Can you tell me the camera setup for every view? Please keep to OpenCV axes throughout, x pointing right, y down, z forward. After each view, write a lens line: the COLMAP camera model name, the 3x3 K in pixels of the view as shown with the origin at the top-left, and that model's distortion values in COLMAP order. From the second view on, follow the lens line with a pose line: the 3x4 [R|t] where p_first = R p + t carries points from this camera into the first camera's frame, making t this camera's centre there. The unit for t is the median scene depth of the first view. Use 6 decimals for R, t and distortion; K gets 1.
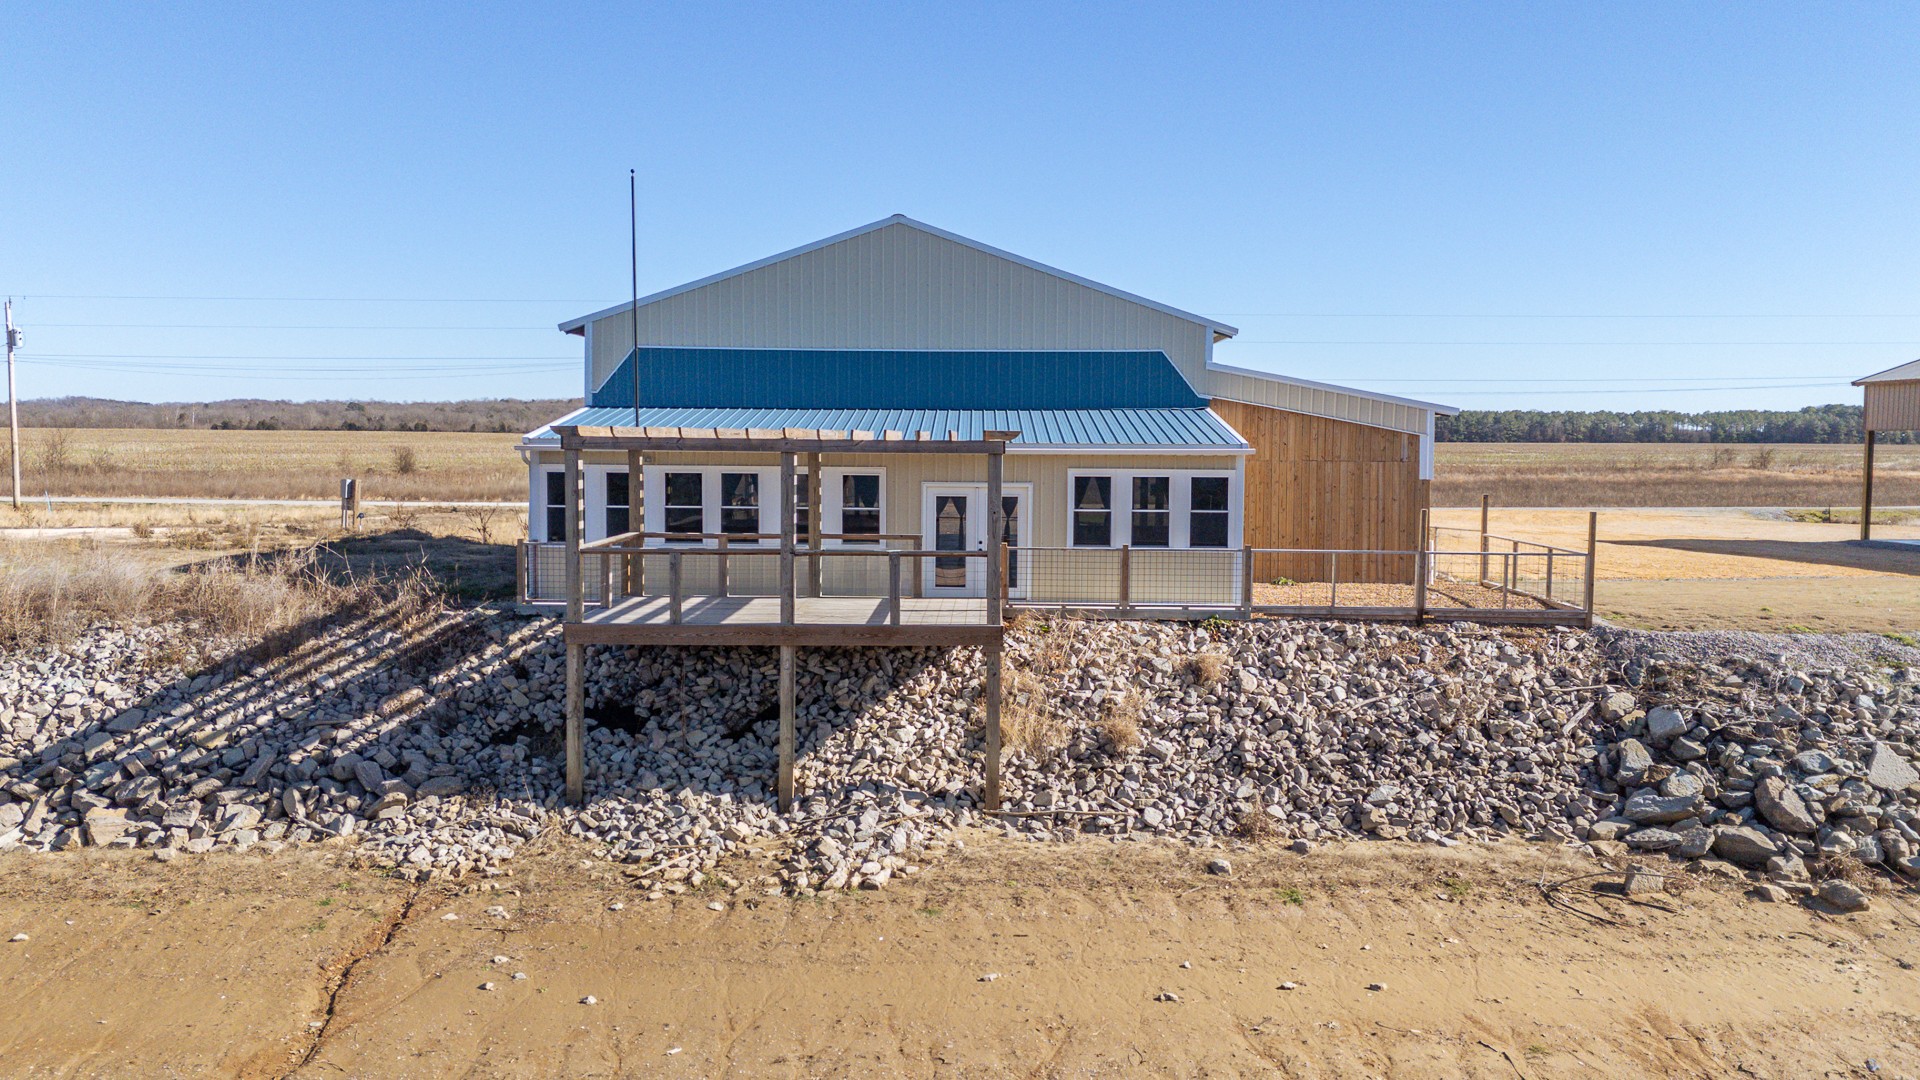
lens RADIAL K [[1349.6, 0, 966.6], [0, 1349.6, 536.2], [0, 0, 1]] dist [0.146358, -0.288709]
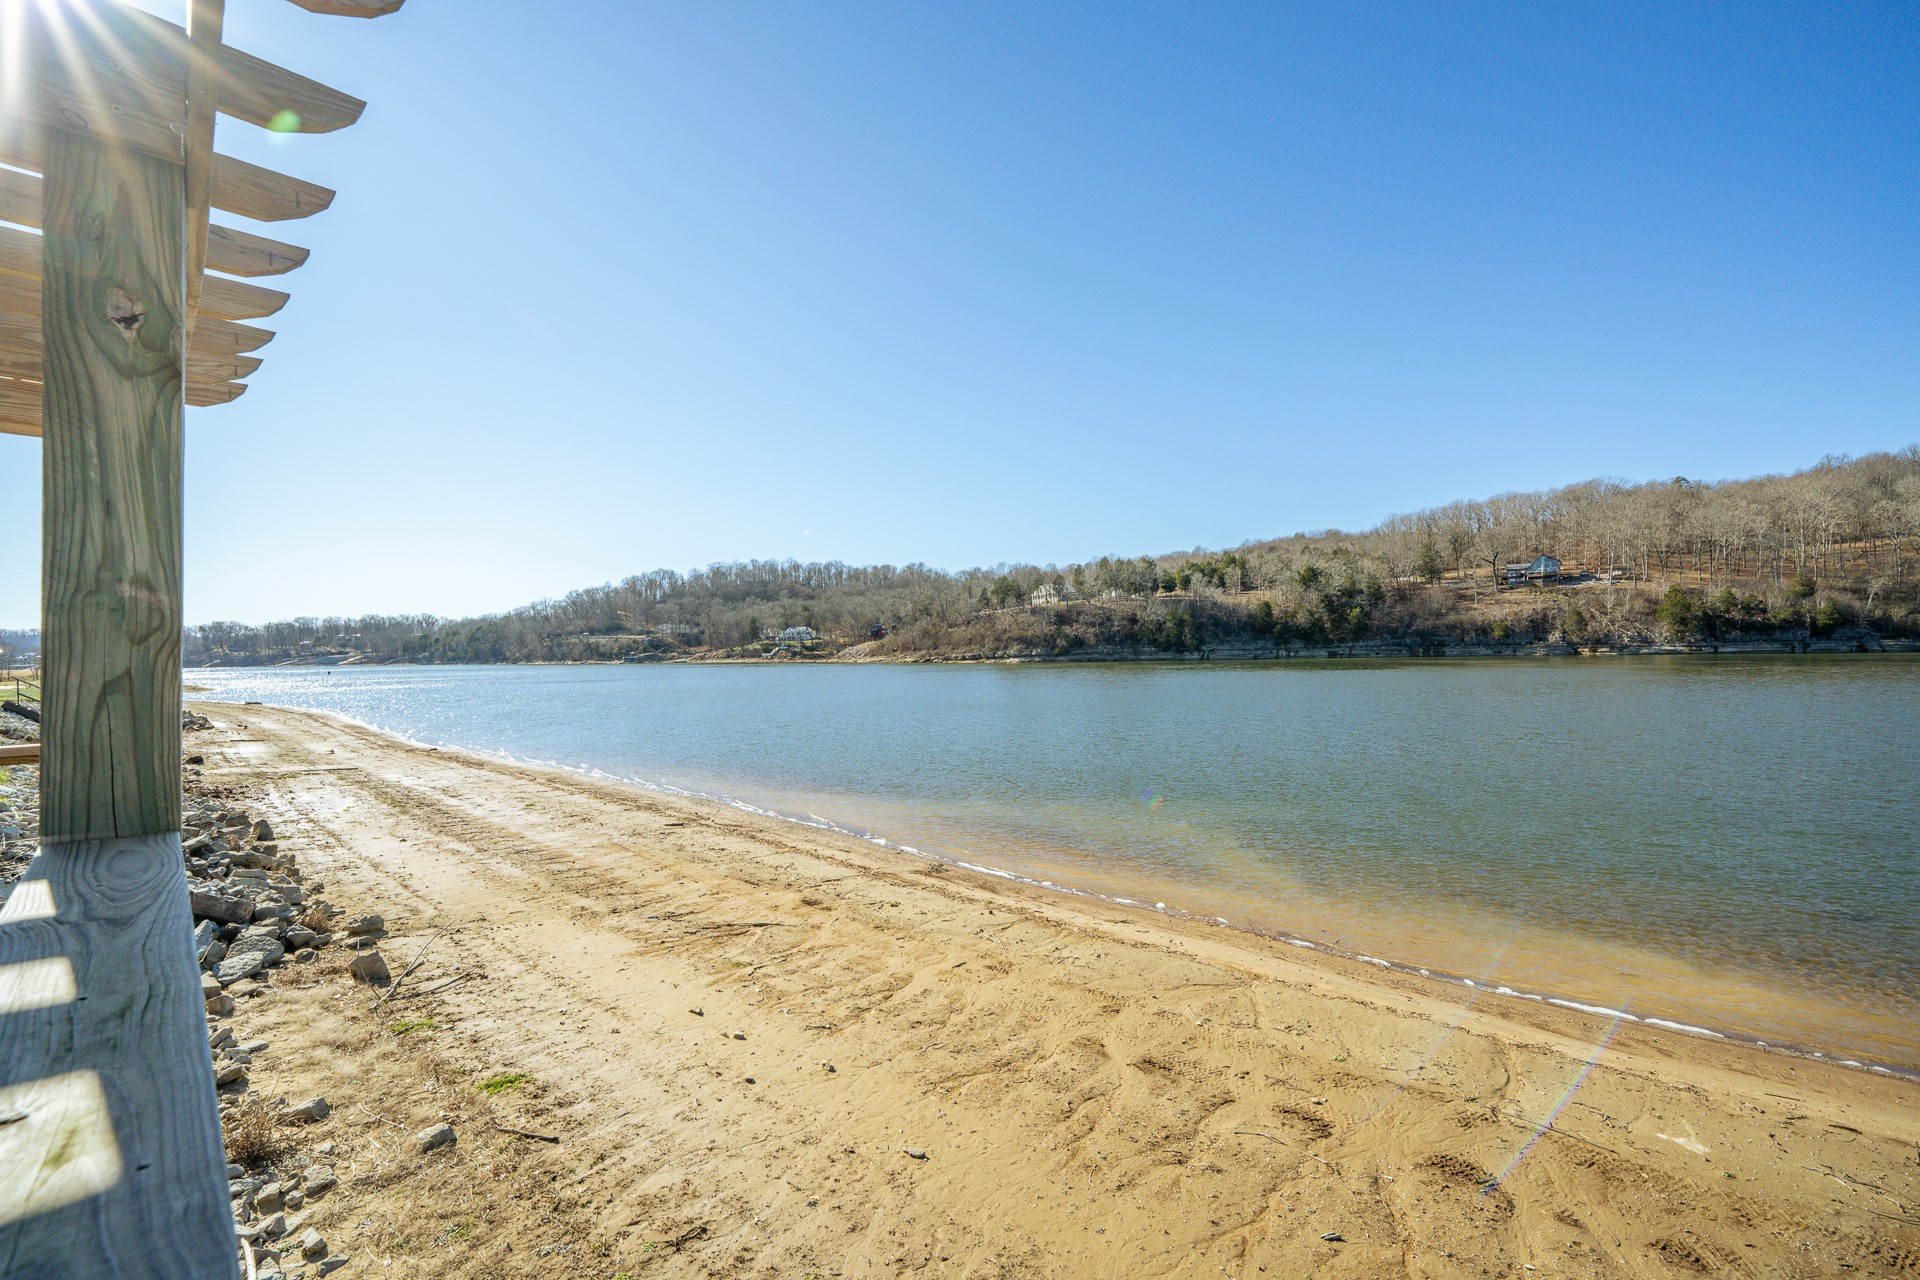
lens RADIAL K [[771.5, 0, 958.1], [0, 771.5, 645.1], [0, 0, 1]] dist [0.000154, -0.000294]
pose [[-0.726359, 0.008428, 0.687264, -0.204098], [0.058027, 0.997107, 0.049099, -0.006891], [-0.684861, 0.075543, -0.724747, 0.801433]]
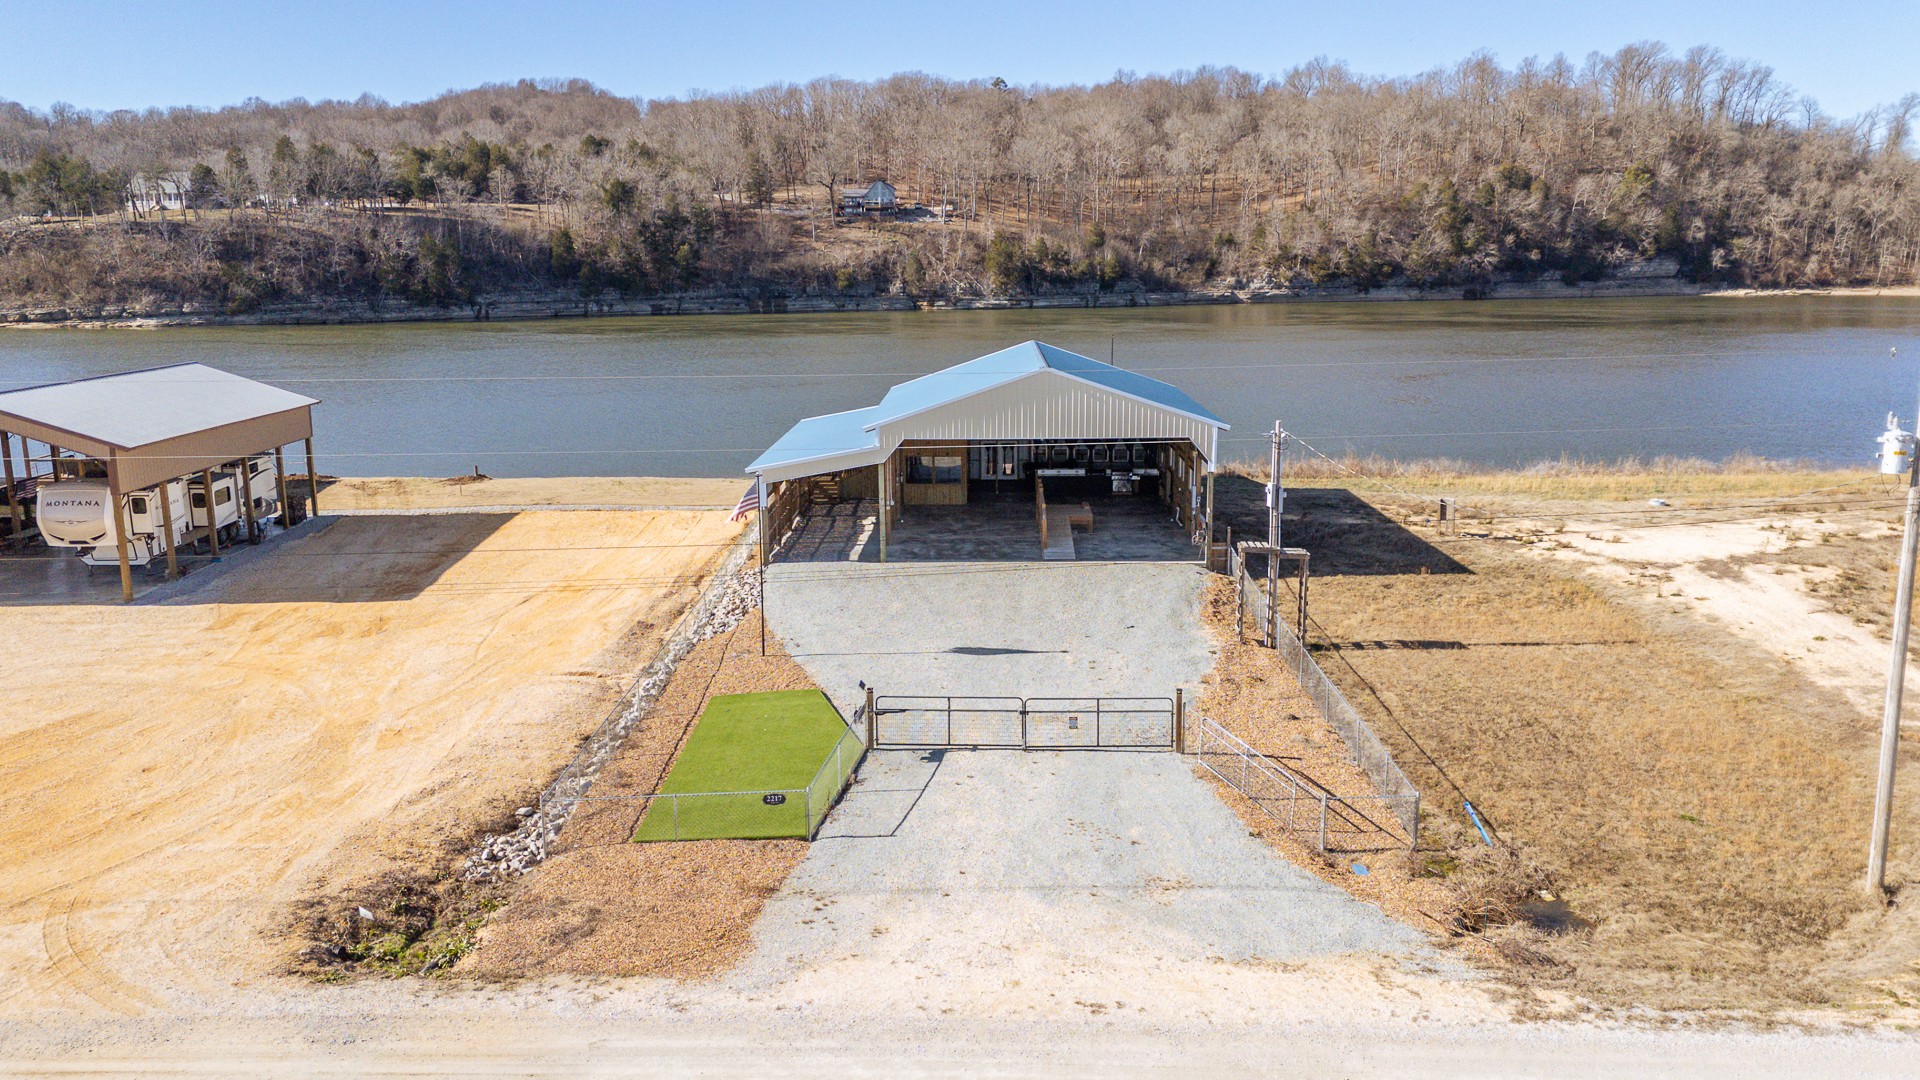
lens RADIAL K [[1402.1, 0, 964.5], [0, 1402.1, 538.1], [0, 0, 1]] dist [0.080636, -0.078059]
pose [[-0.999847, -0.005709, 0.016548, 0.029712], [-0.001120, 0.964245, 0.265011, -0.622731], [-0.017469, 0.264952, -0.964103, 3.911727]]
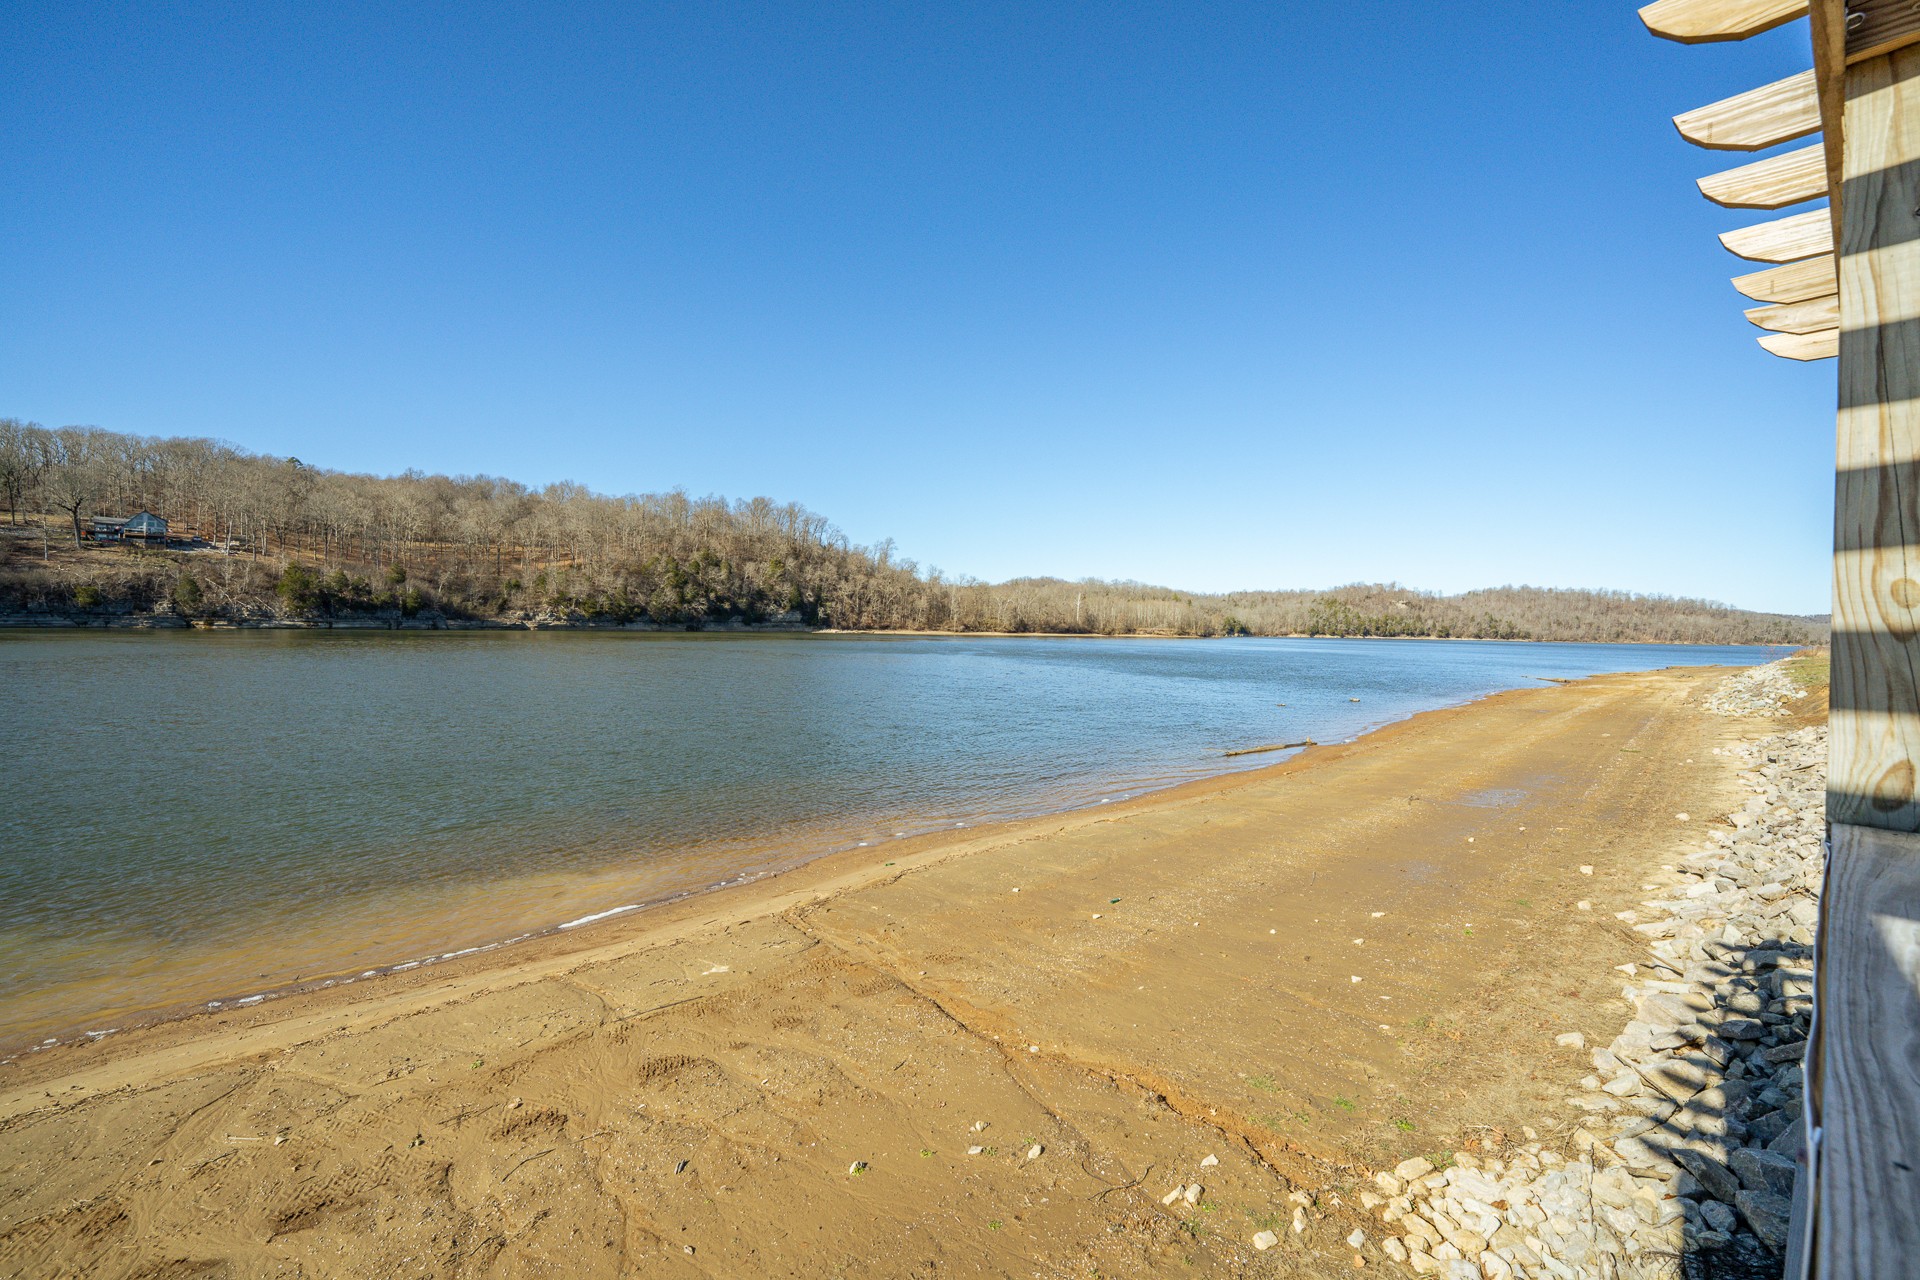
lens RADIAL K [[771.5, 0, 958.1], [0, 771.5, 645.1], [0, 0, 1]] dist [0.000154, -0.000294]
pose [[-0.753702, -0.007035, -0.657179, -0.008143], [-0.070742, 0.995001, 0.070481, -0.003604], [0.653398, 0.099612, -0.750432, 0.799445]]
